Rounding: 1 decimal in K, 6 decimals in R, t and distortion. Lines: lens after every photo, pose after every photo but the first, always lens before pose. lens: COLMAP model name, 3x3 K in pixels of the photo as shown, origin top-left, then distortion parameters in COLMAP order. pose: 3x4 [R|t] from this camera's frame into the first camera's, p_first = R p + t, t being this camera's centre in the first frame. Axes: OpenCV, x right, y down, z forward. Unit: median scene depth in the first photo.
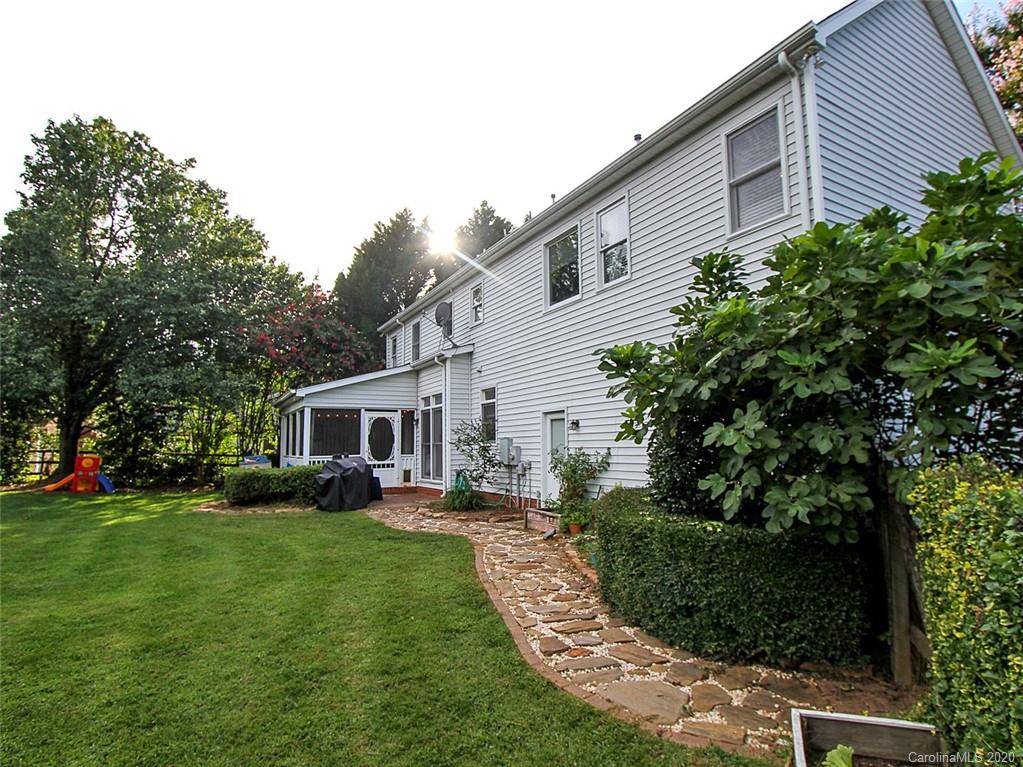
lens RADIAL K [[532.9, 0, 517.2], [0, 532.9, 392.3], [0, 0, 1]] dist [-0.020844, 0.002548]
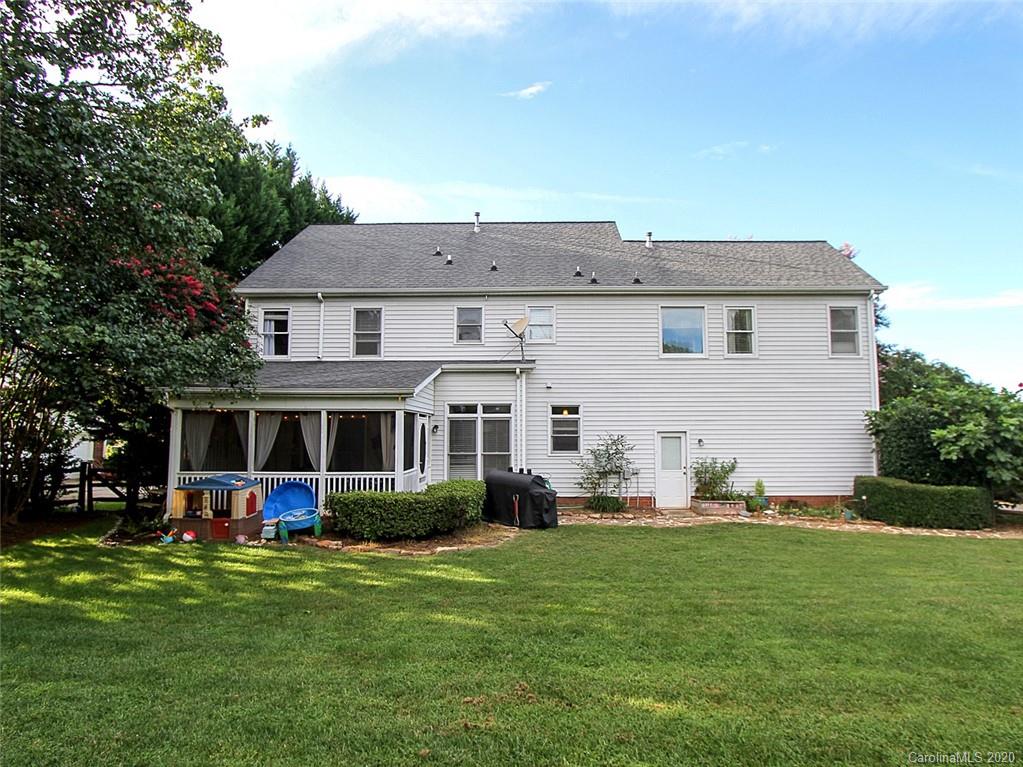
lens RADIAL K [[532.9, 0, 517.2], [0, 532.9, 392.3], [0, 0, 1]] dist [-0.020844, 0.002548]
pose [[0.512357, 0.069828, 0.855929, -1.110101], [-0.095974, 0.995101, -0.023732, 0.003128], [-0.853393, -0.069988, 0.516549, 0.511775]]
